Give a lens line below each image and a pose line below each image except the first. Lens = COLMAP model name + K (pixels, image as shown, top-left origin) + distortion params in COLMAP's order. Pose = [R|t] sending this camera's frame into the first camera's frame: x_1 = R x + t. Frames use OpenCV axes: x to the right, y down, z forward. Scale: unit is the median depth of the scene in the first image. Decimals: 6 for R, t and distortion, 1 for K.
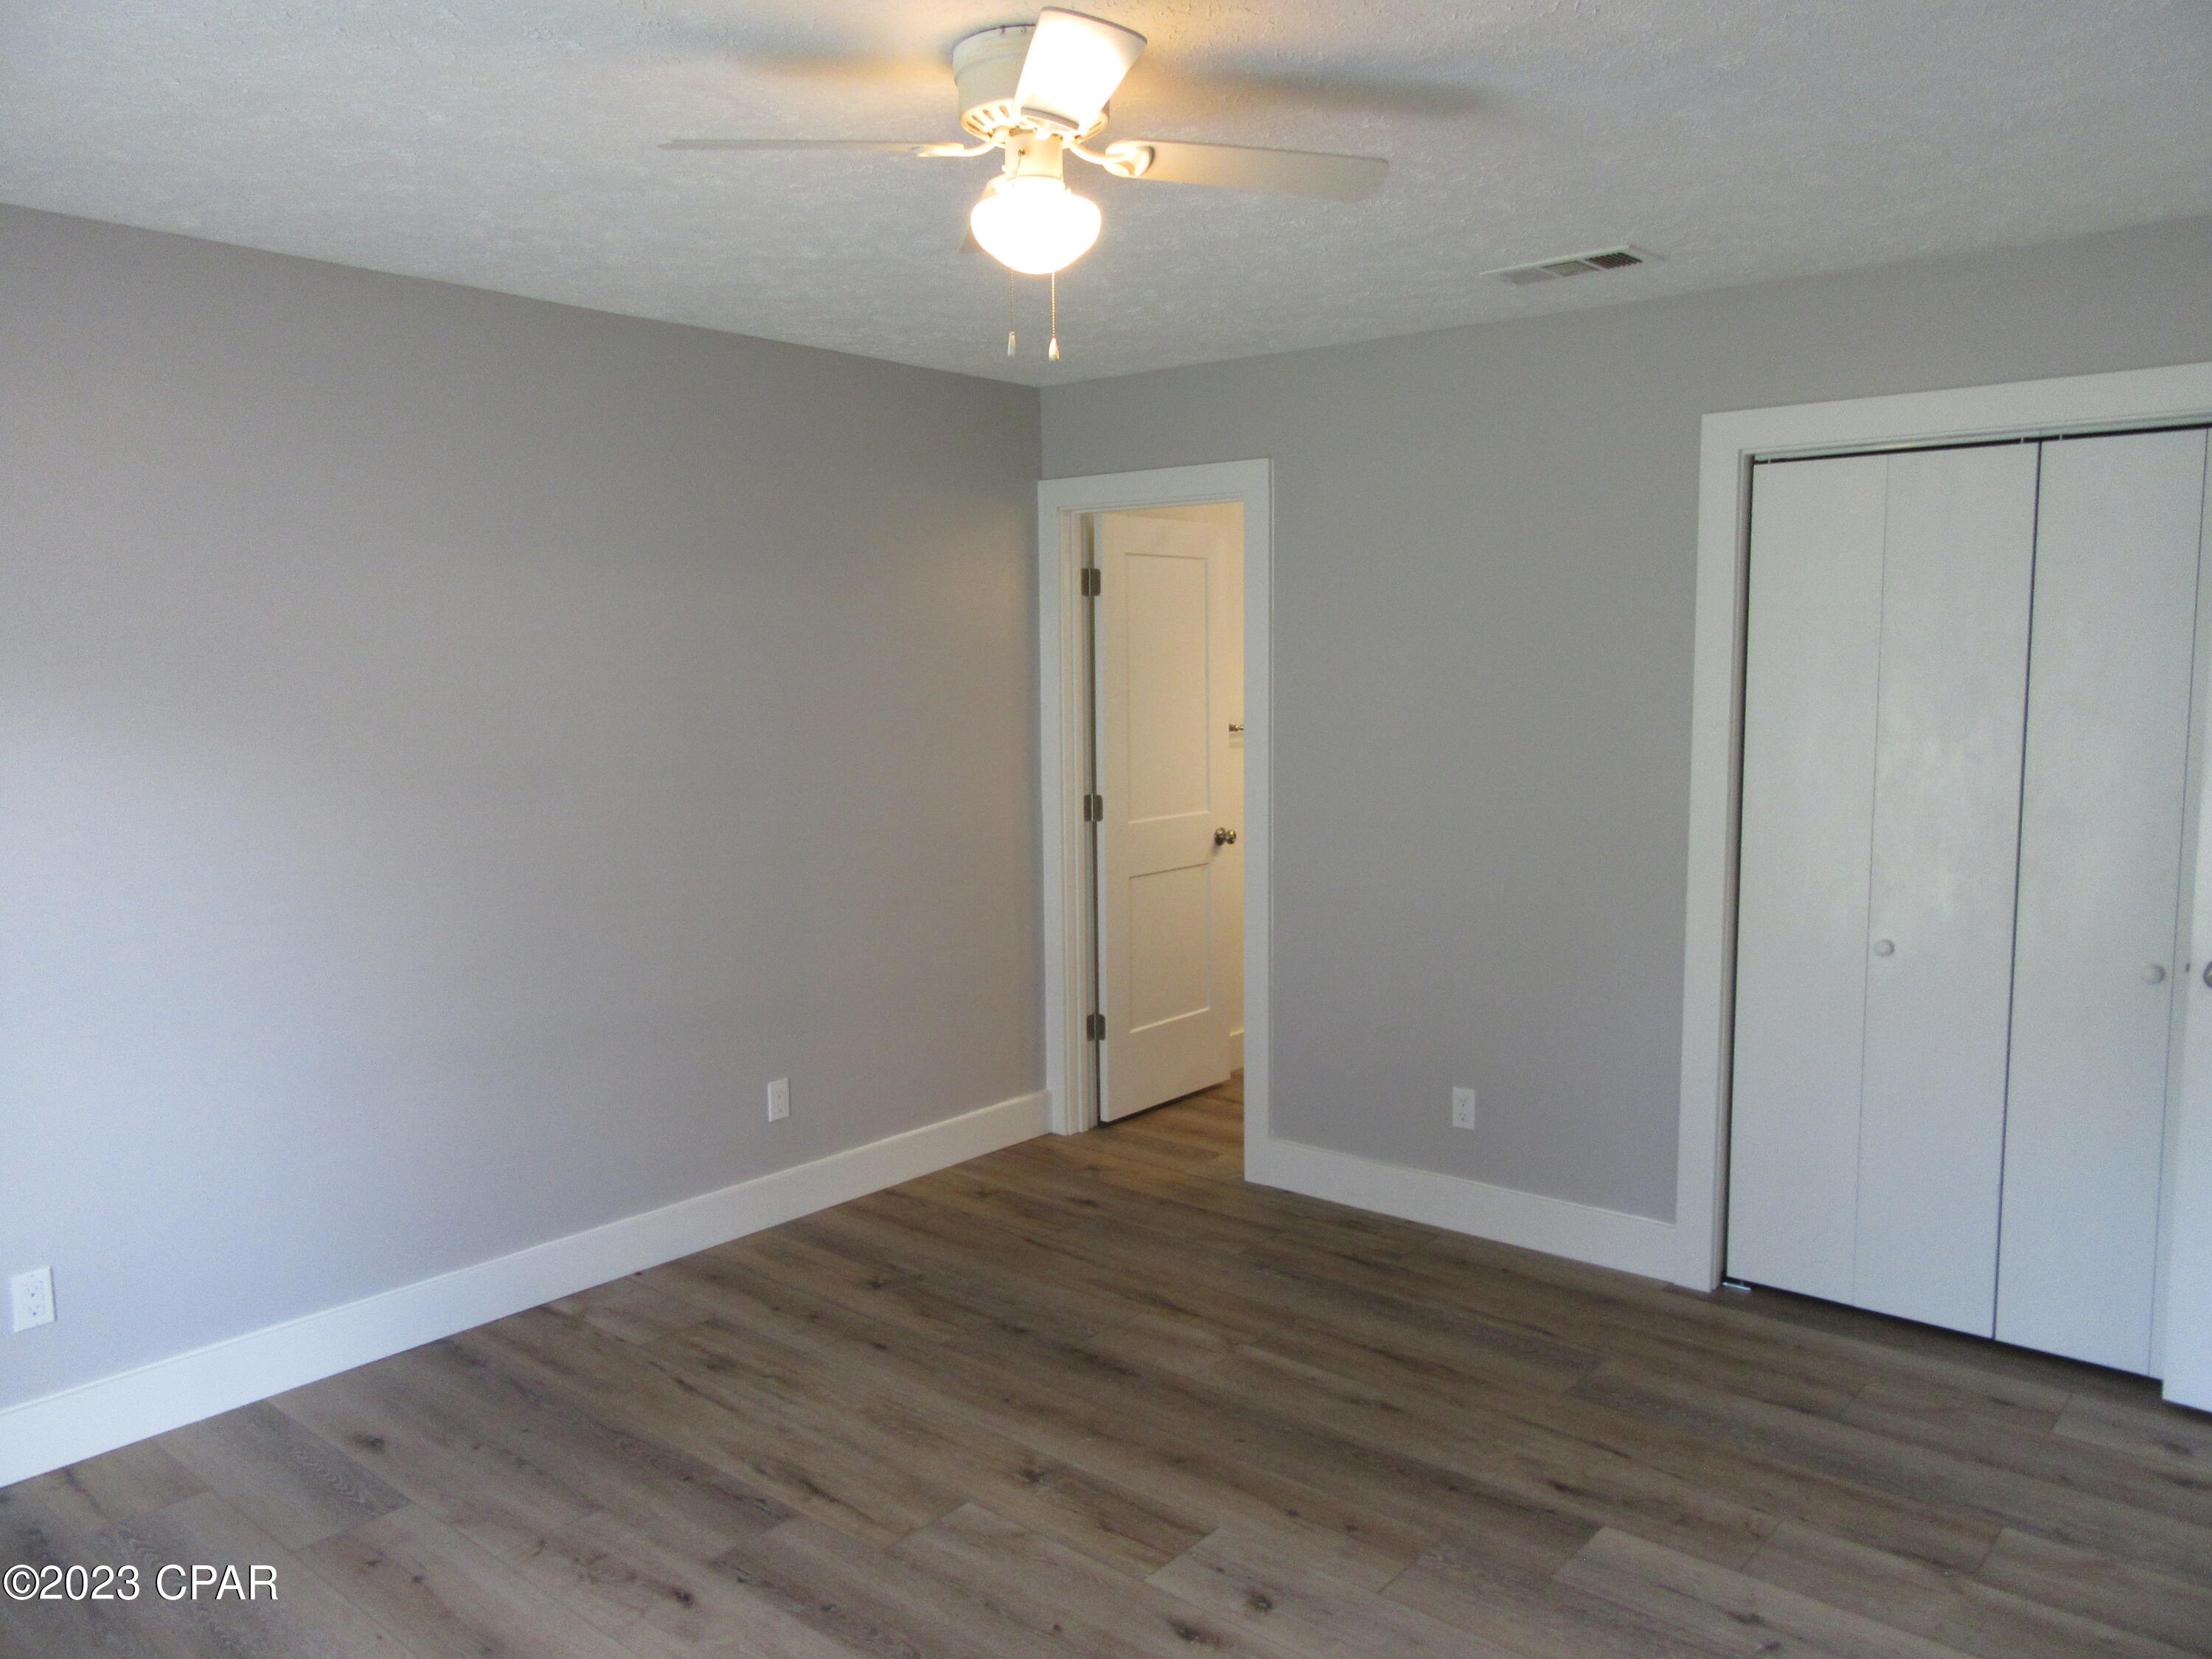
lens RADIAL K [[1631.6, 0, 1098.5], [0, 1631.6, 834.2], [0, 0, 1]] dist [-0.019802, 0.028878]
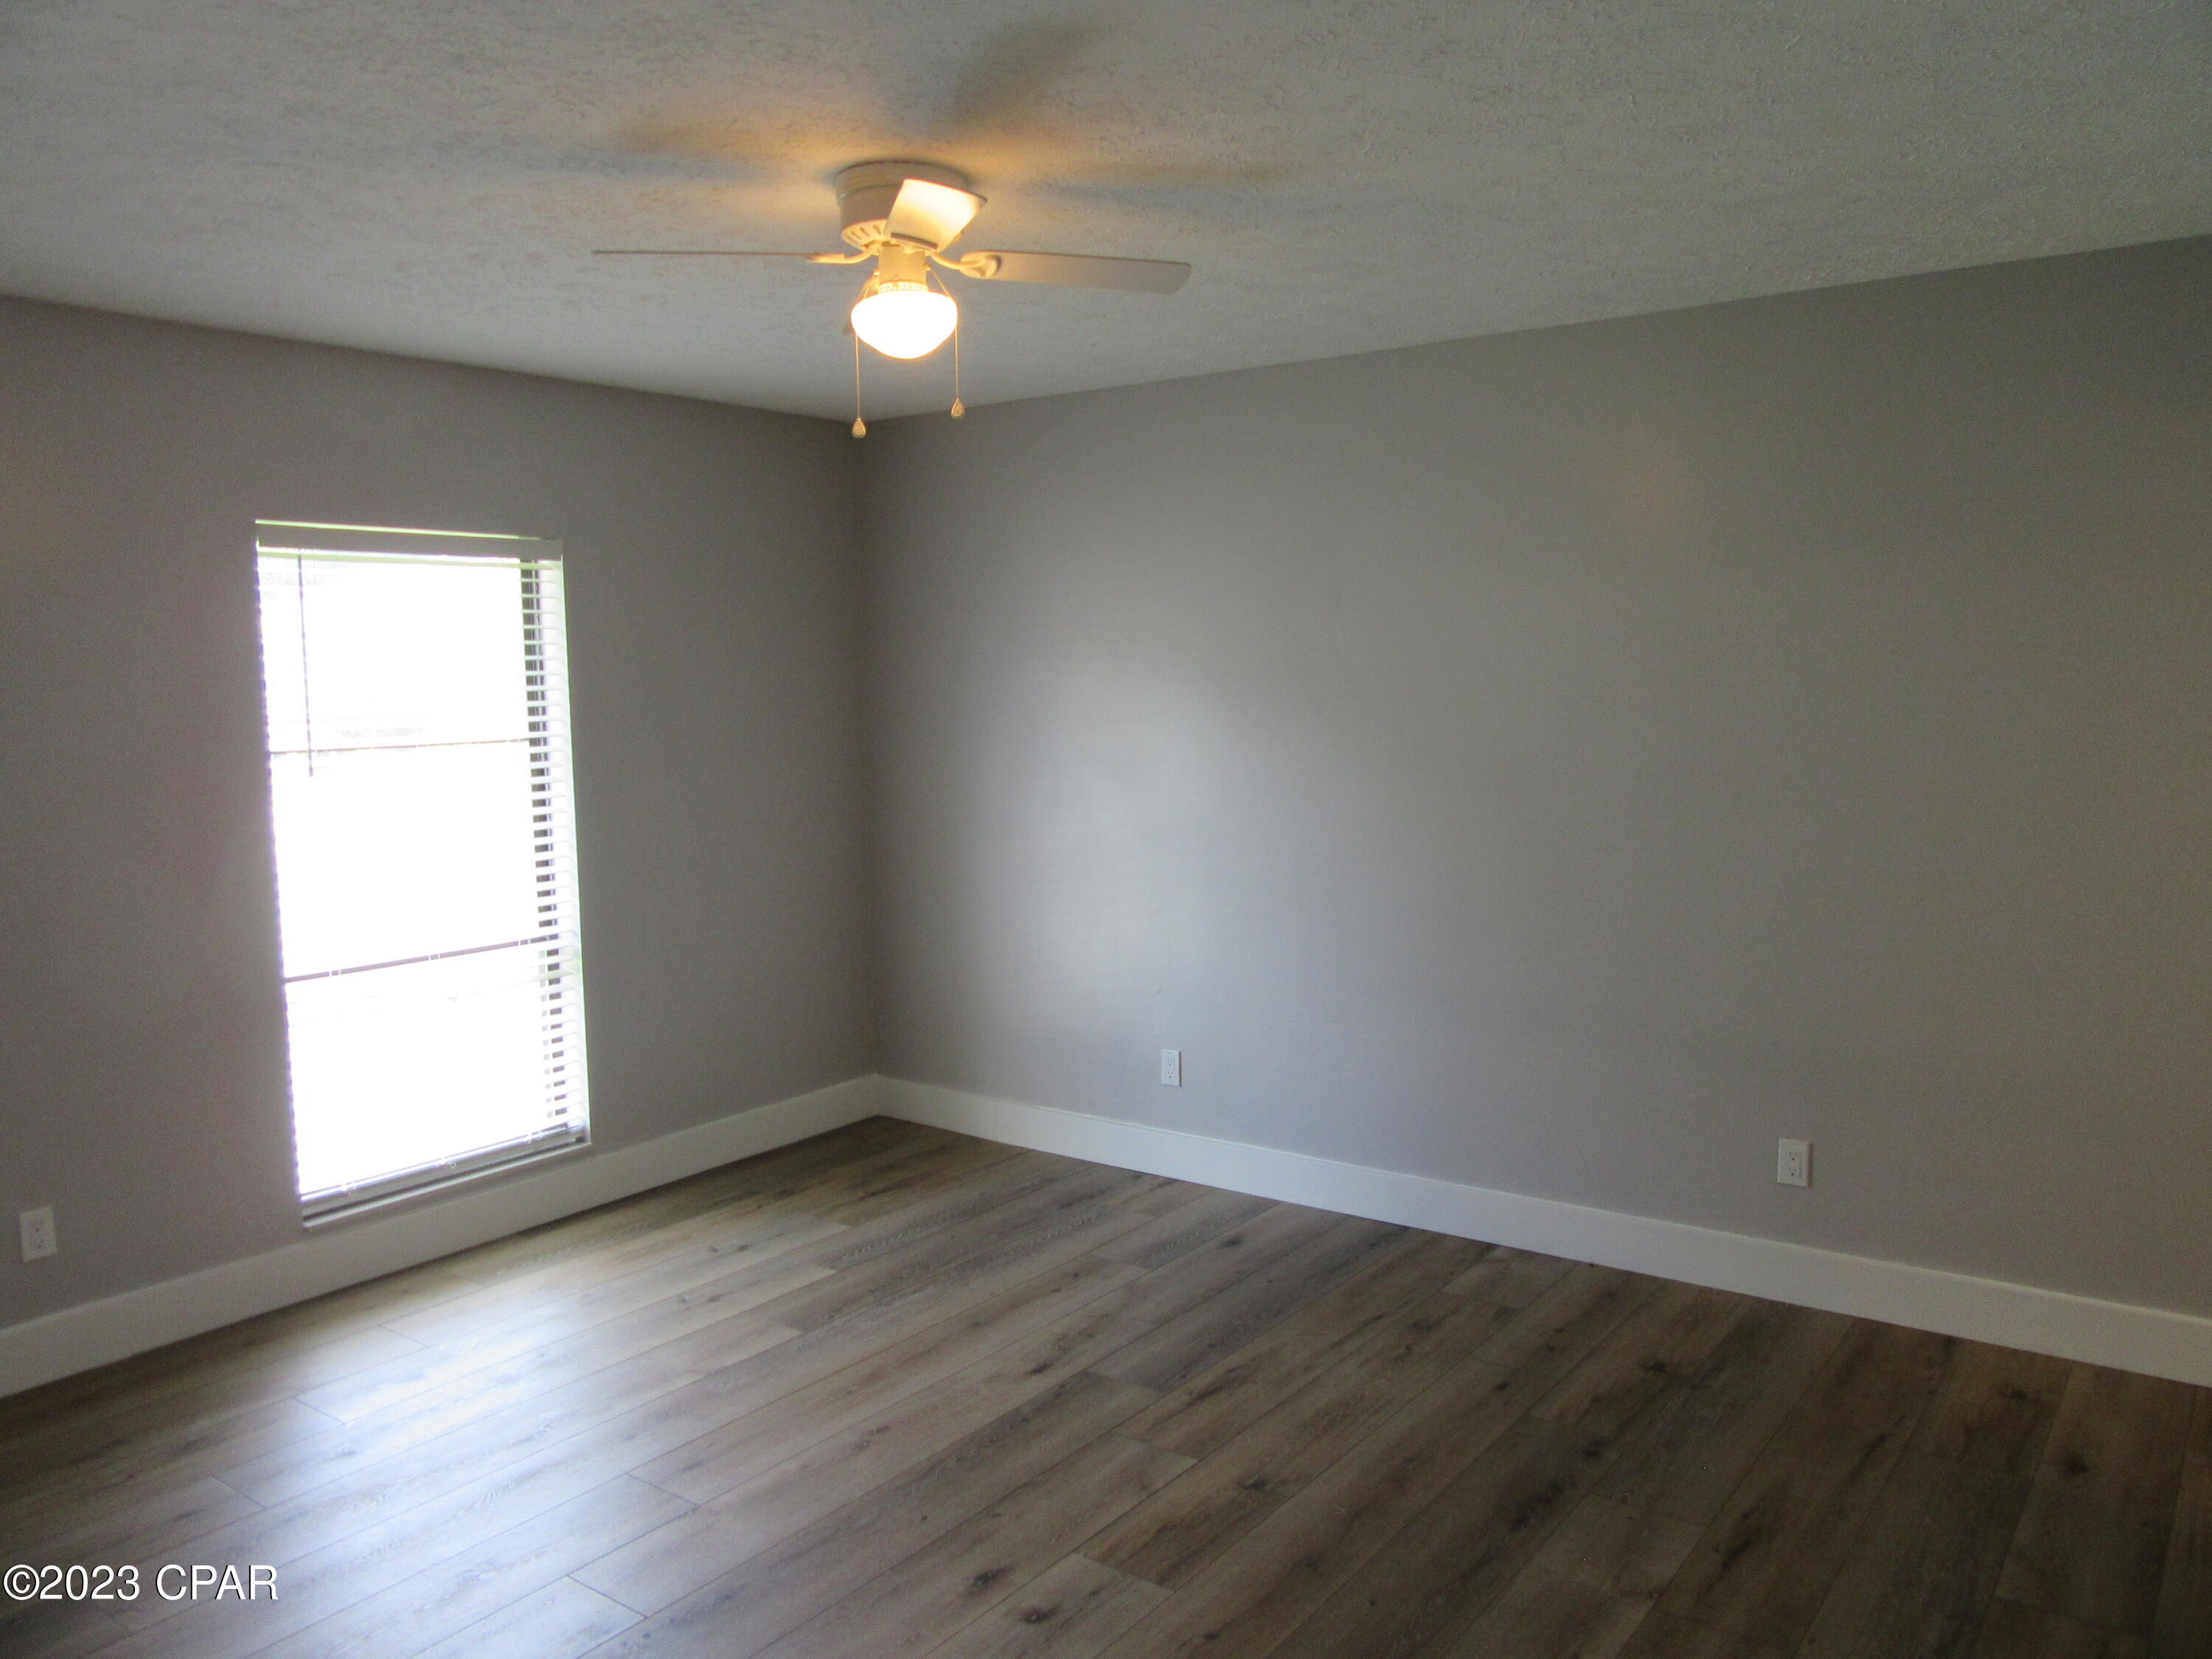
lens RADIAL K [[1631.6, 0, 1113.4], [0, 1631.6, 840.4], [0, 0, 1]] dist [-0.019802, 0.028878]
pose [[0.070811, 0.109022, -0.991514, 0.777256], [-0.092004, 0.990486, 0.102338, -0.079615], [0.993238, 0.083977, 0.080168, 0.690915]]
